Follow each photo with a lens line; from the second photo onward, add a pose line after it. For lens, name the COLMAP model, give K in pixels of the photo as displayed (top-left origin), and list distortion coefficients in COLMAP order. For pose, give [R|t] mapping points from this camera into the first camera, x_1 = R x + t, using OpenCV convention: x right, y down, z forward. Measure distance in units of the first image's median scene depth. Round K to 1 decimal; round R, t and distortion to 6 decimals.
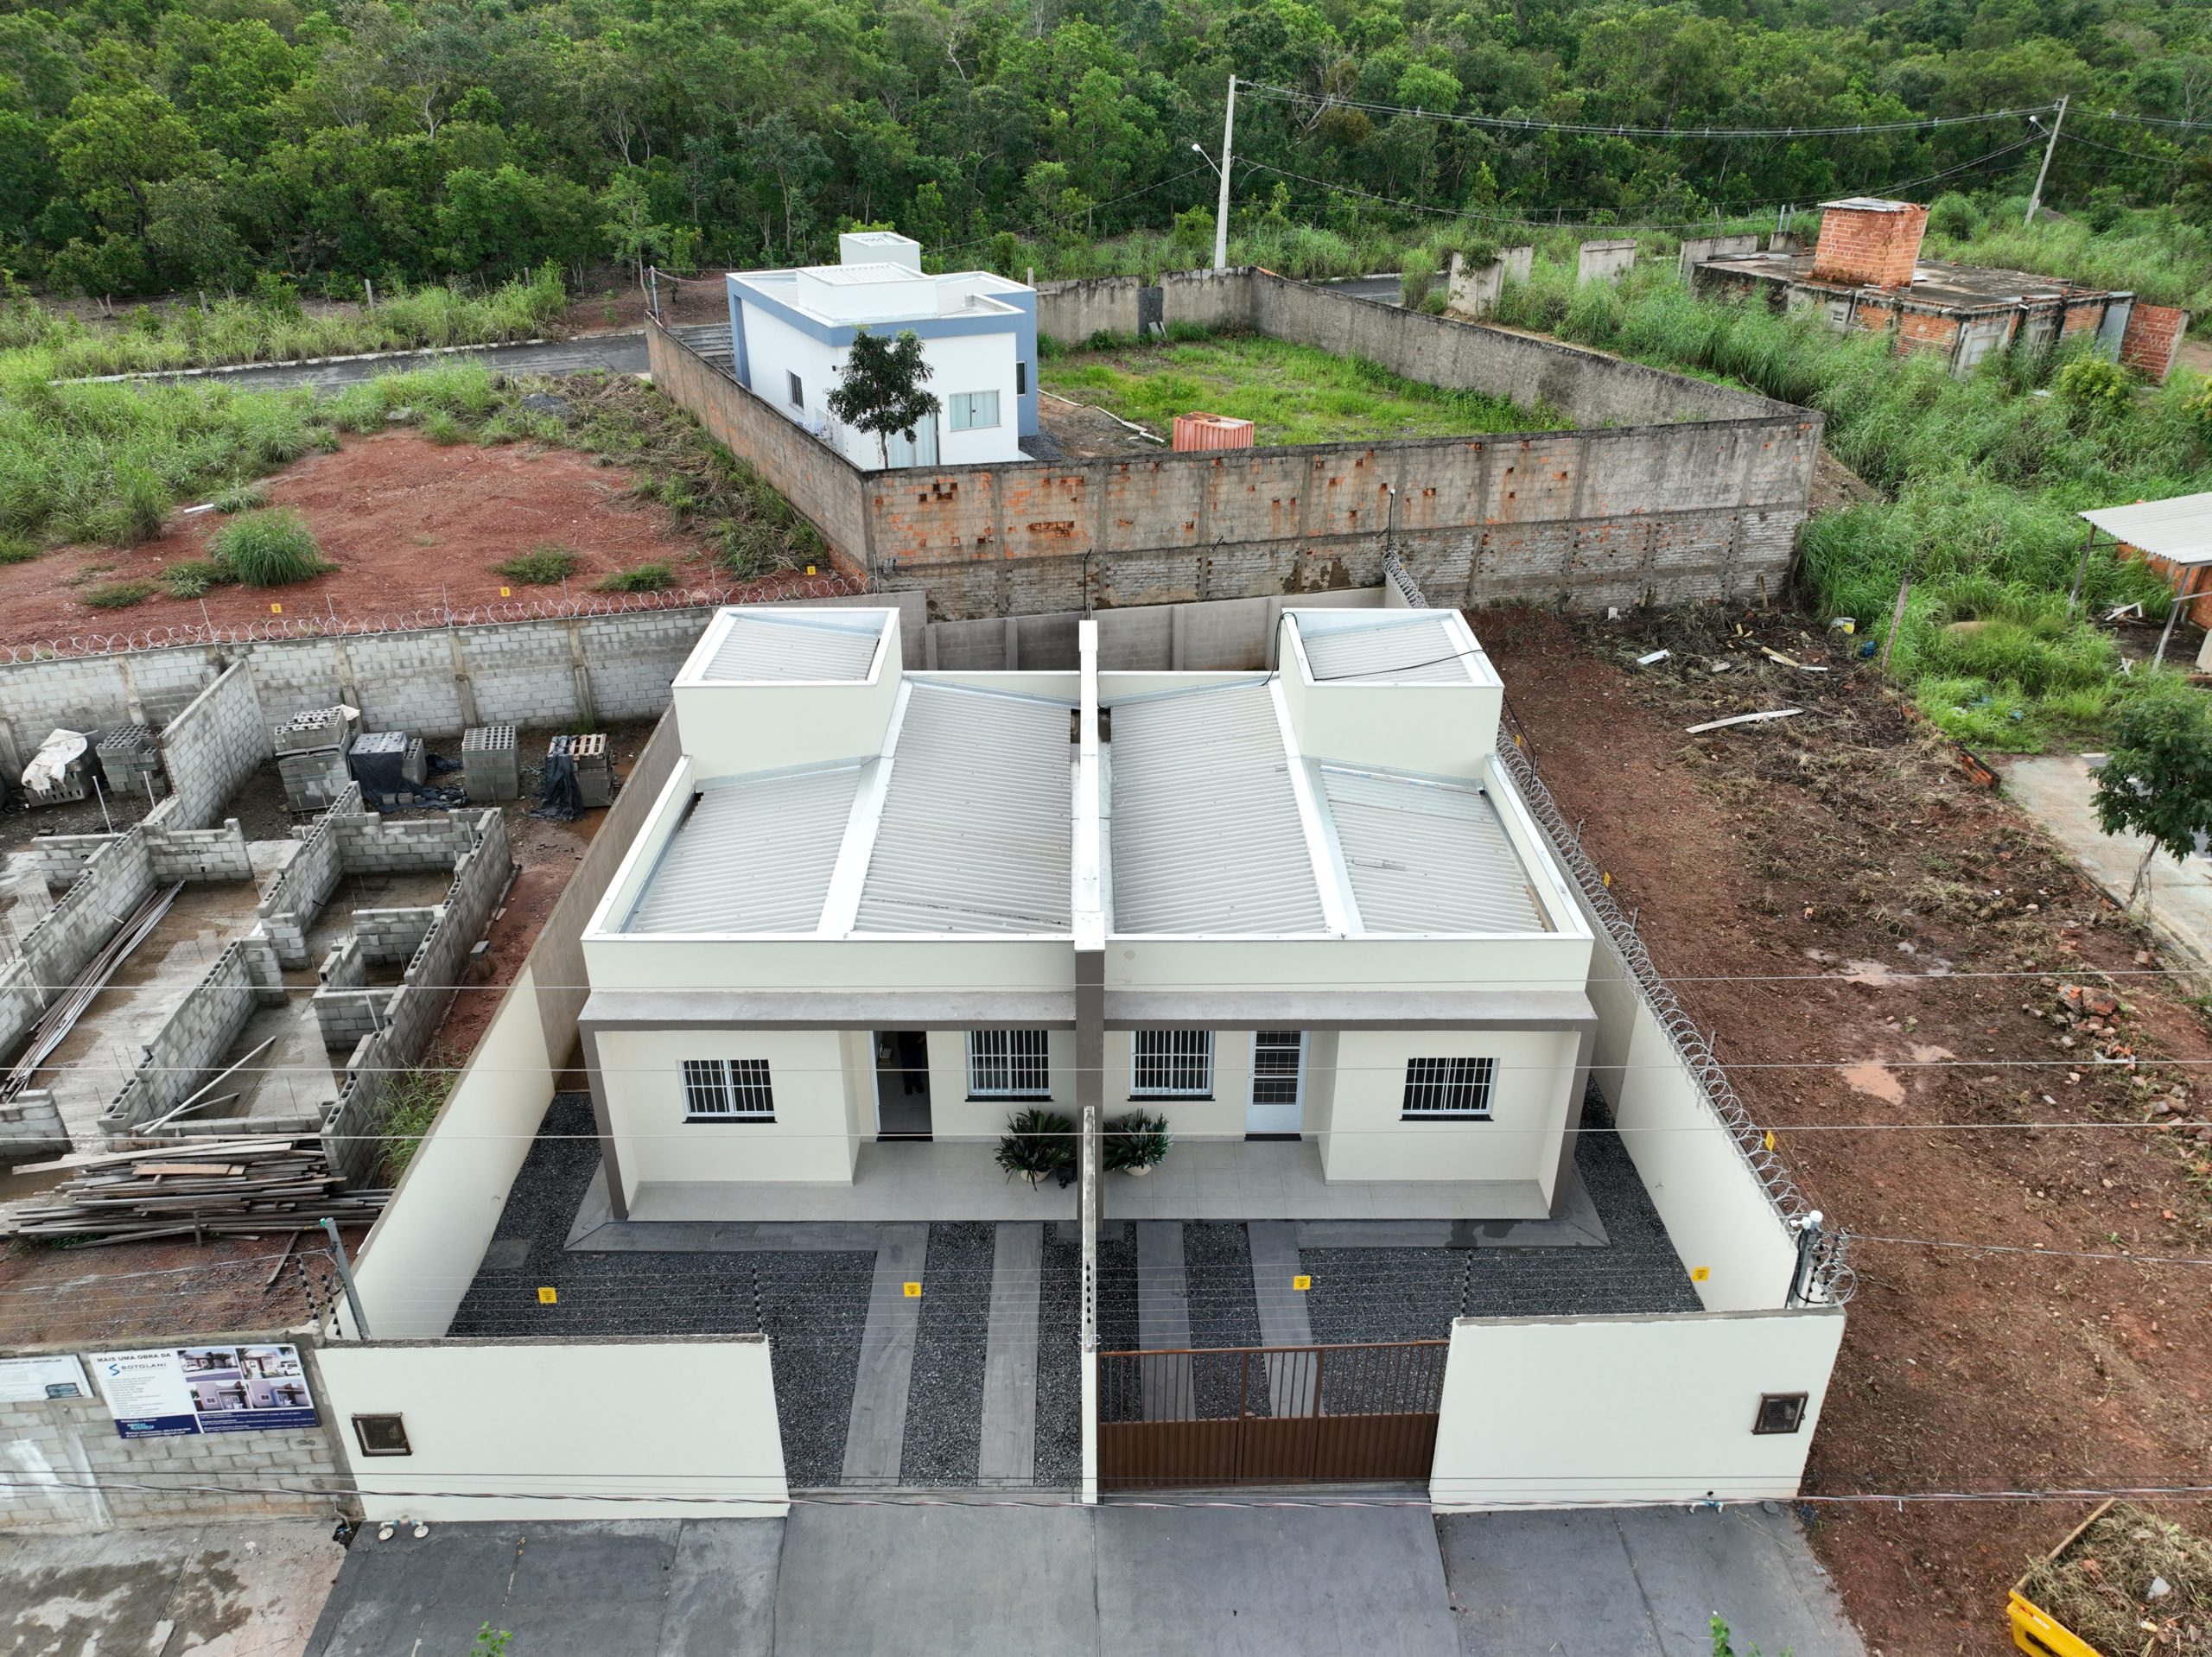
lens RADIAL K [[1545.9, 0, 1114.4], [0, 1545.9, 828.9], [0, 0, 1]] dist [-0.008154, 0.025614]
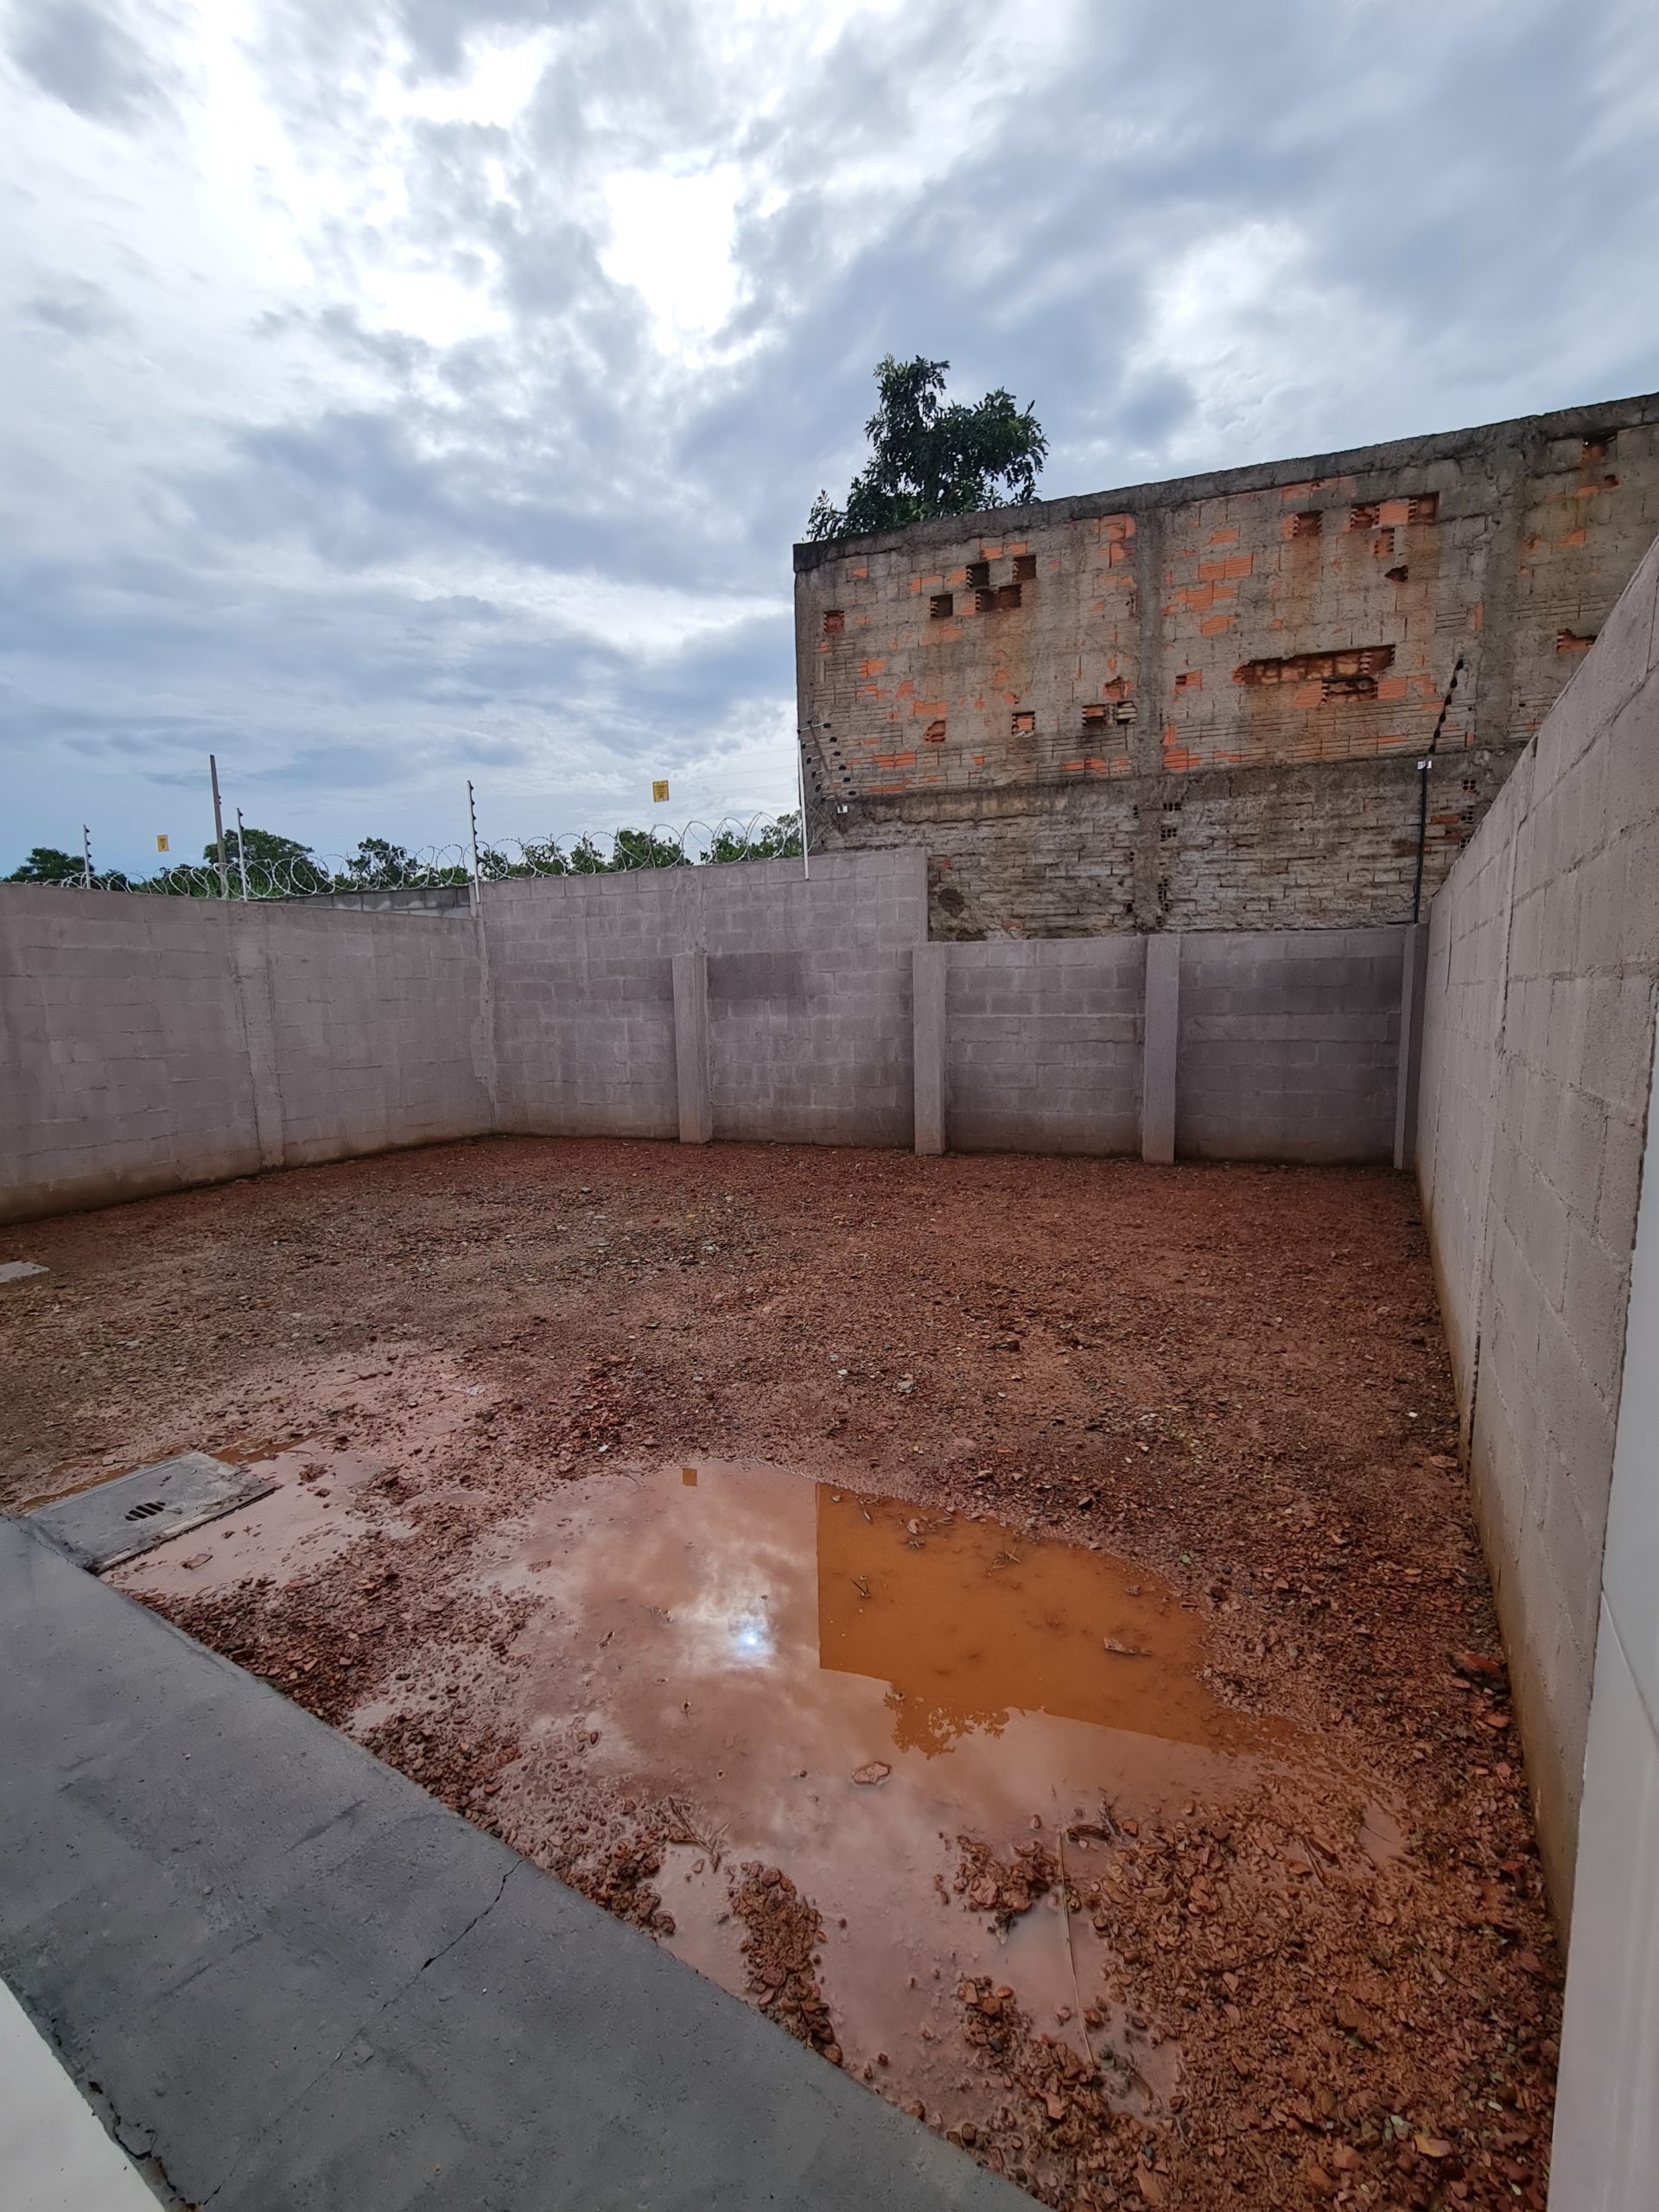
lens RADIAL K [[904.6, 0, 847.4], [0, 904.6, 1118.8], [0, 0, 1]] dist [0.000240, 0.000053]
pose [[0.855376, 0.043239, -0.516200, -0.021804], [-0.218209, 0.933858, -0.283363, -0.025637], [0.469805, 0.355021, 0.808235, 0.821411]]
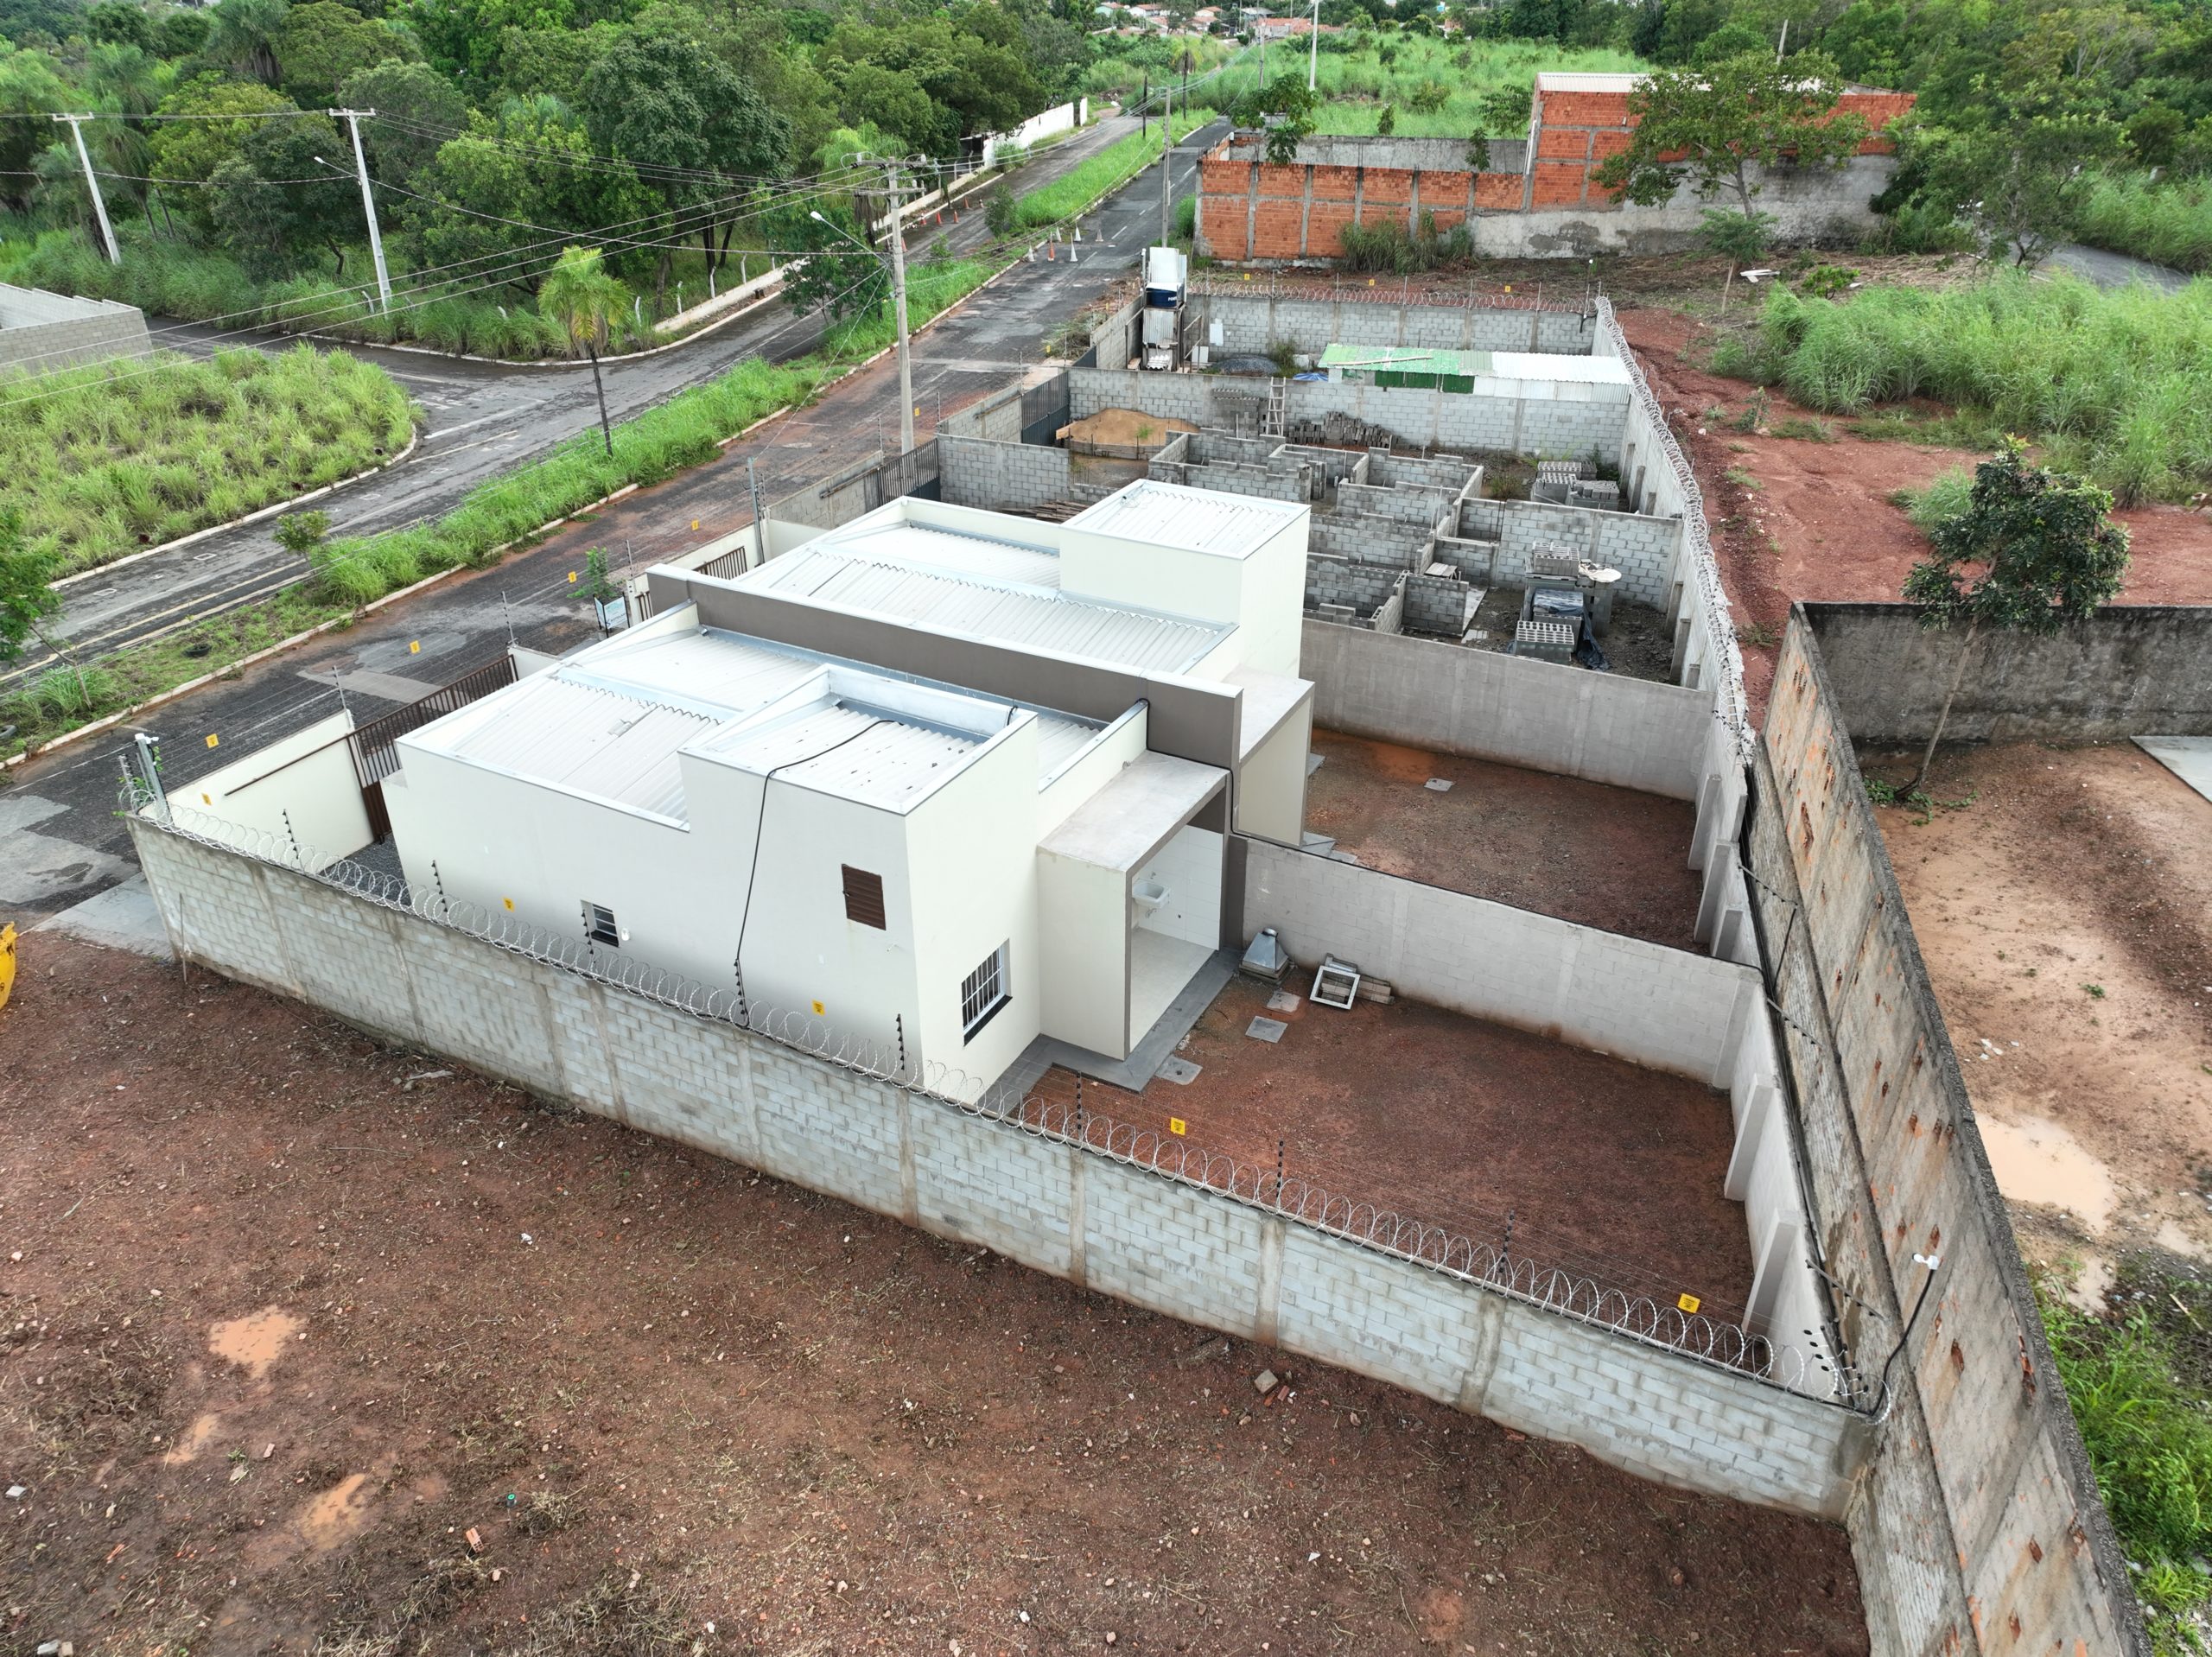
lens RADIAL K [[1545.9, 0, 1105.1], [0, 1545.9, 827.6], [0, 0, 1]] dist [-0.008154, 0.025614]
pose [[-0.482485, 0.430697, -0.762698, 0.519488], [-0.409836, 0.658549, 0.631148, -0.441993], [0.774108, 0.617100, -0.141225, 0.871356]]
